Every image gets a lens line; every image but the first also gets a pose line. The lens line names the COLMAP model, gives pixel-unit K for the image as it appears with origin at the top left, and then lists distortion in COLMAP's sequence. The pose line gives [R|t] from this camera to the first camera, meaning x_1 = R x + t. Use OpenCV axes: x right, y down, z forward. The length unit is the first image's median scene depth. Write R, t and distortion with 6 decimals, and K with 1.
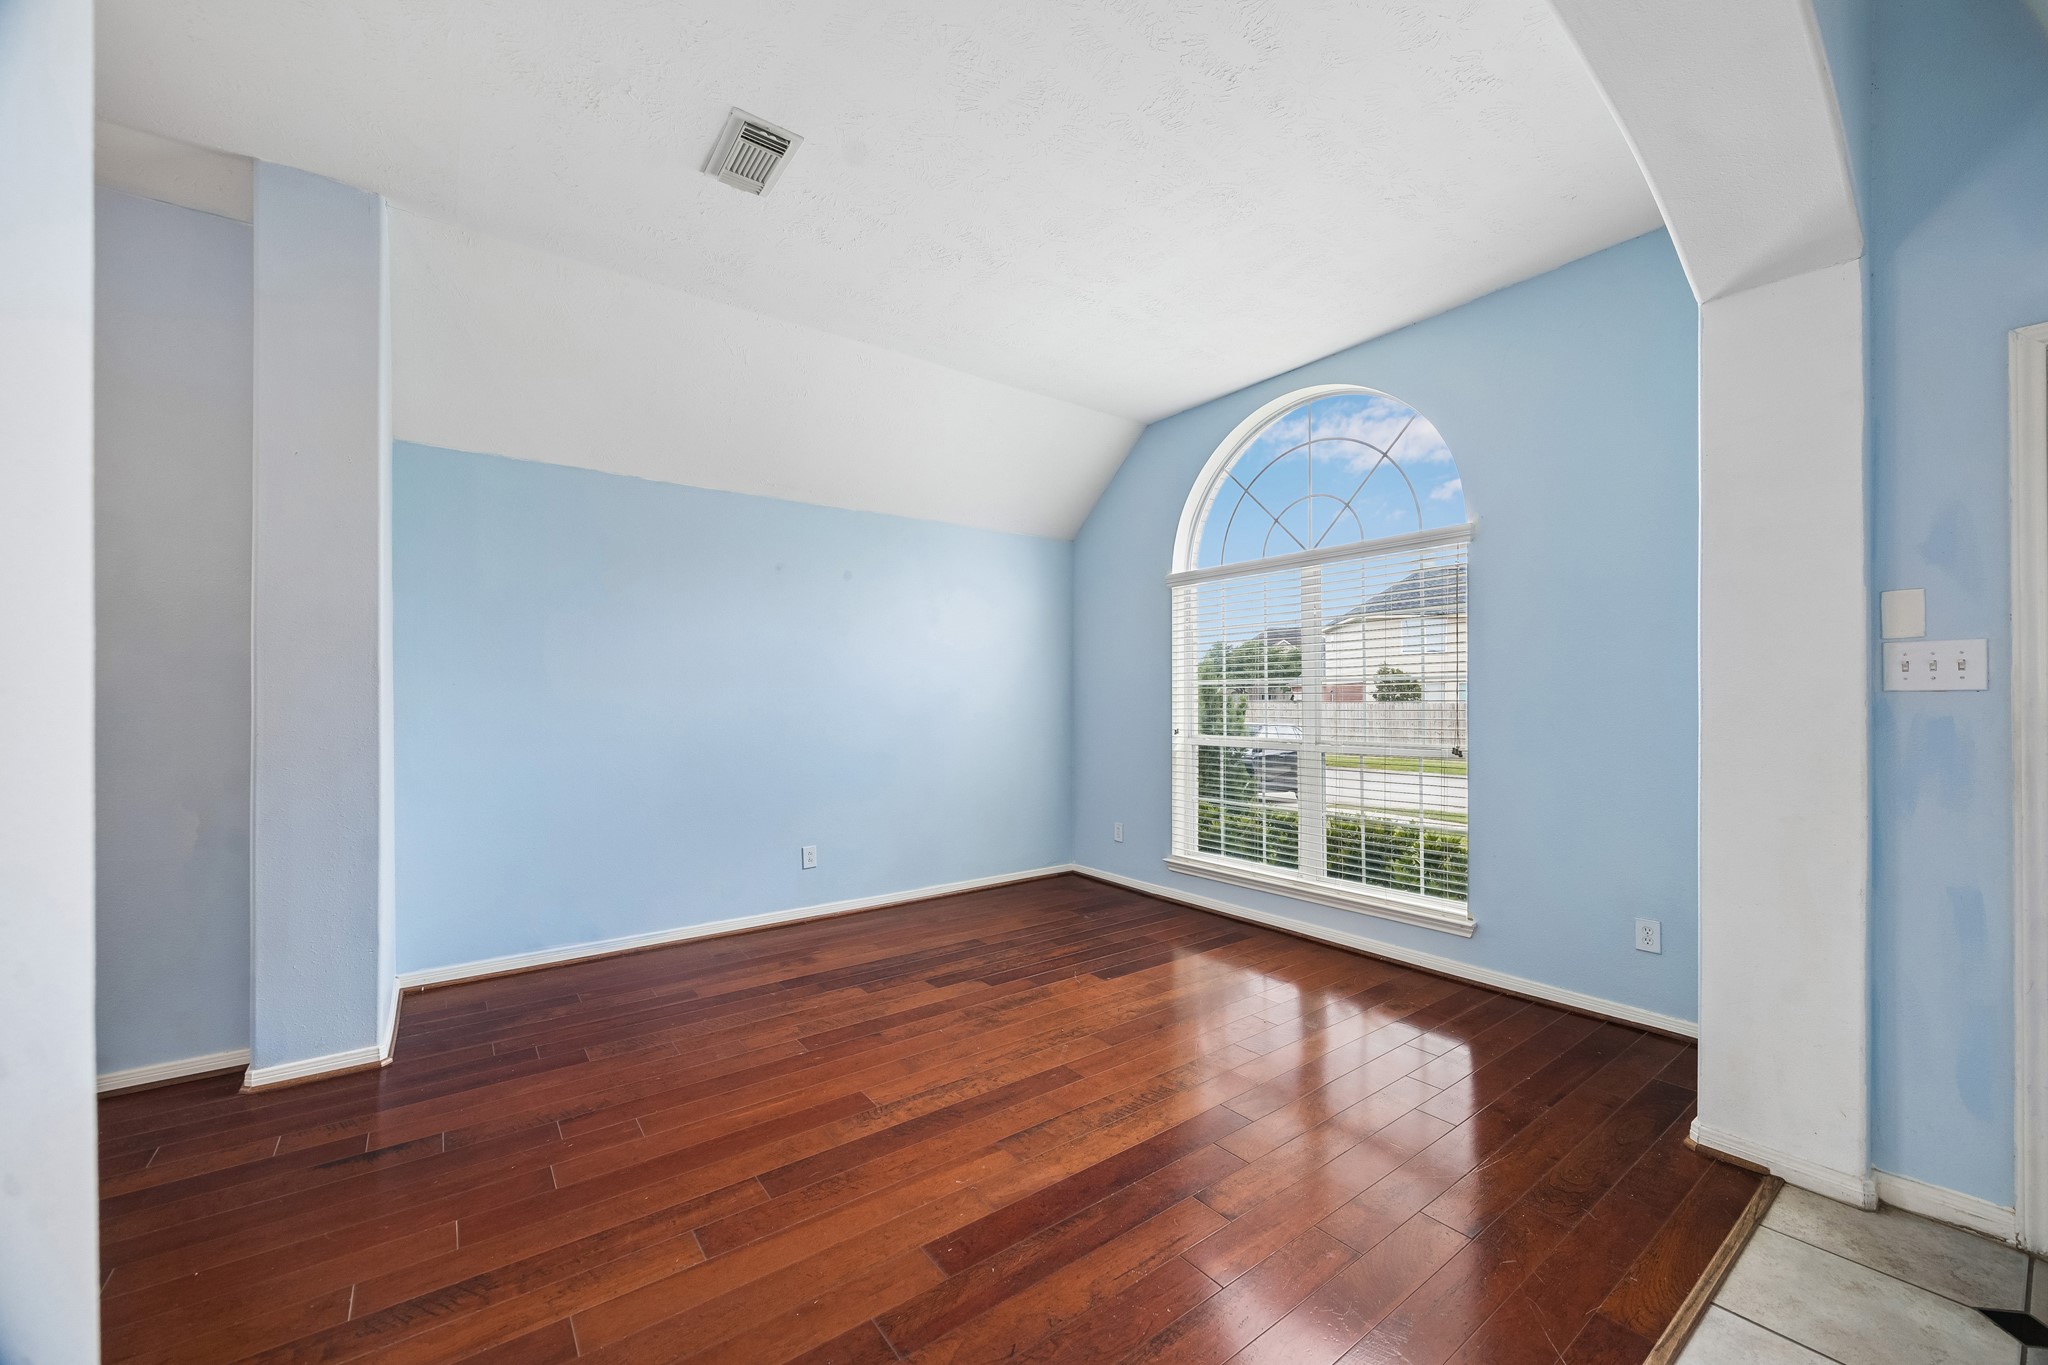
lens RADIAL K [[792.4, 0, 1029.8], [0, 792.4, 694.4], [0, 0, 1]] dist [-0.004184, -0.000136]
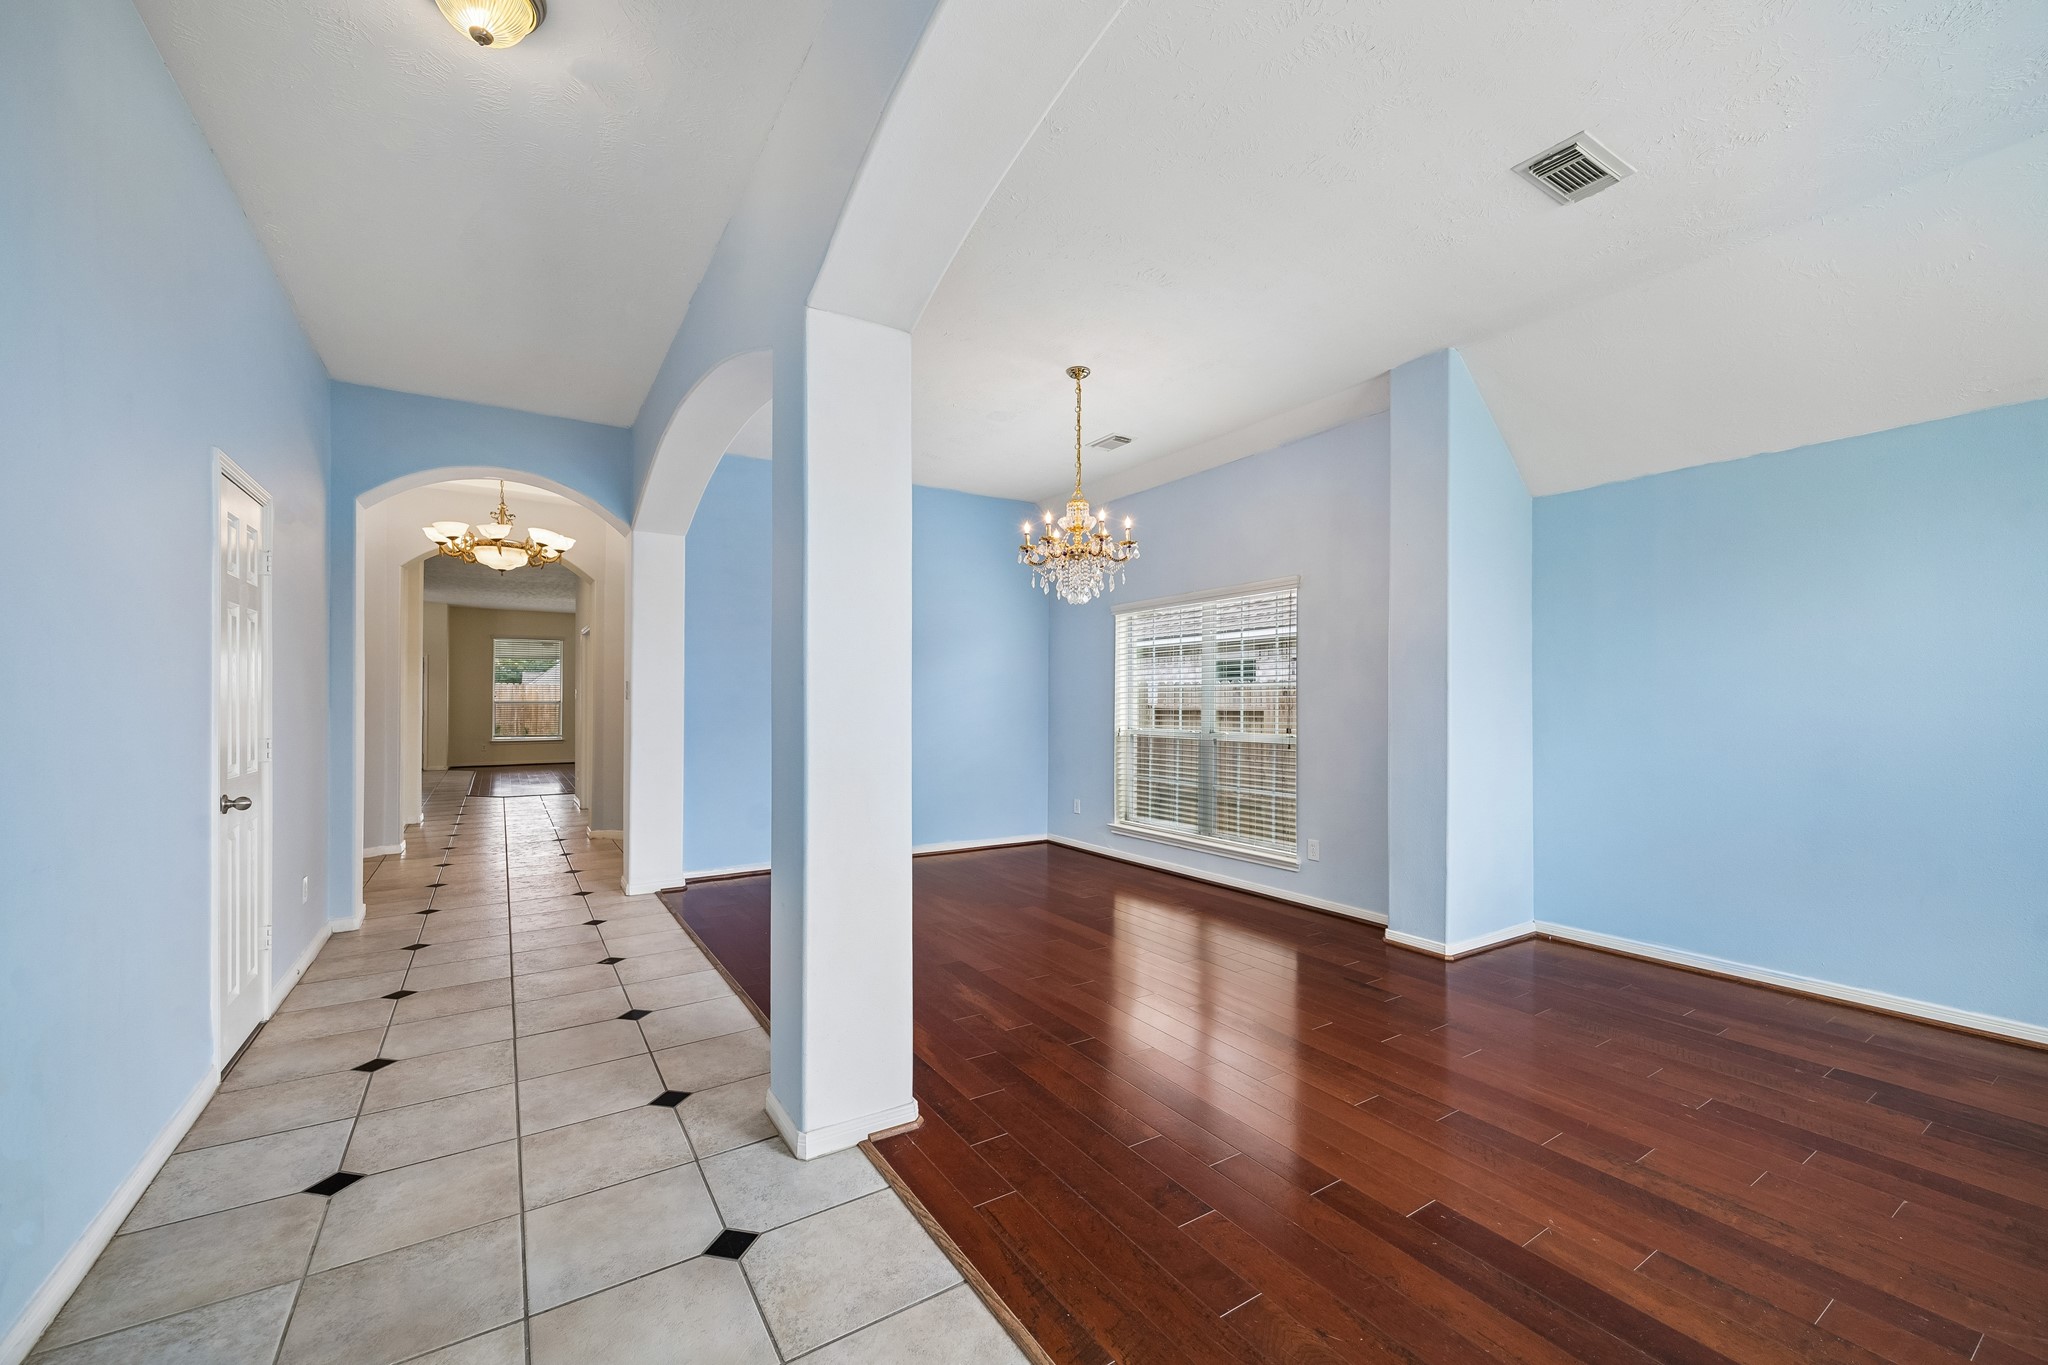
lens RADIAL K [[792.4, 0, 1015.2], [0, 792.4, 704.3], [0, 0, 1]] dist [-0.004184, -0.000136]
pose [[-0.076734, 0.006302, -0.997032, 0.688628], [0.002779, 0.999977, 0.006107, -0.003441], [0.997048, -0.002302, -0.076750, 0.340780]]
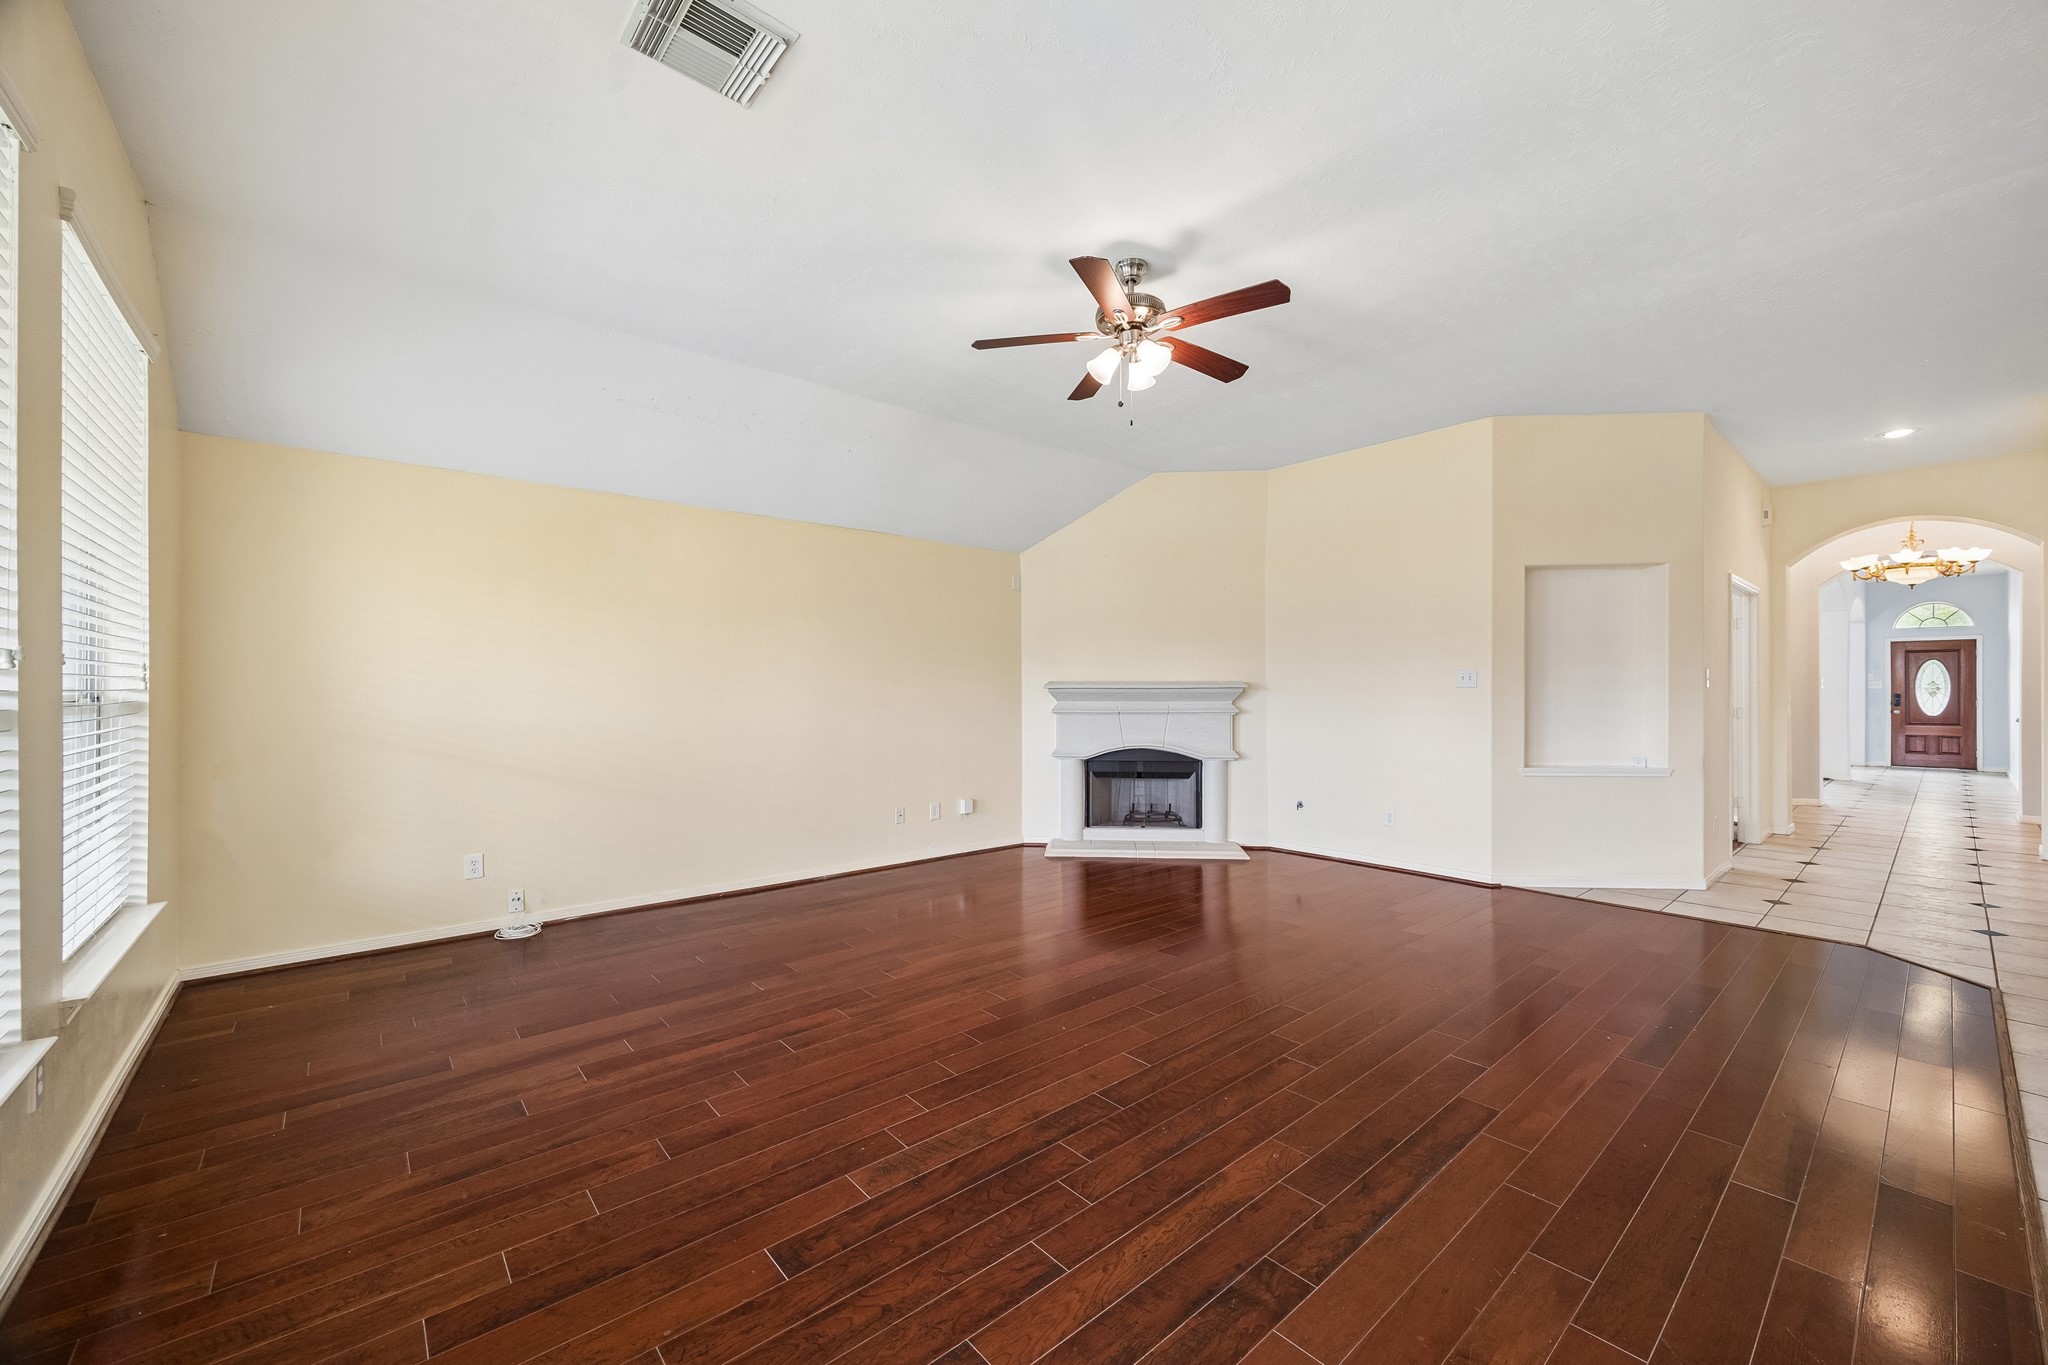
lens RADIAL K [[792.4, 0, 1037.7], [0, 792.4, 687.0], [0, 0, 1]] dist [-0.004184, -0.000136]
pose [[0.997978, 0.004441, 0.063402, -4.541404], [-0.004397, 0.999990, -0.000831, 0.013455], [-0.063405, 0.000550, 0.997988, -3.730424]]
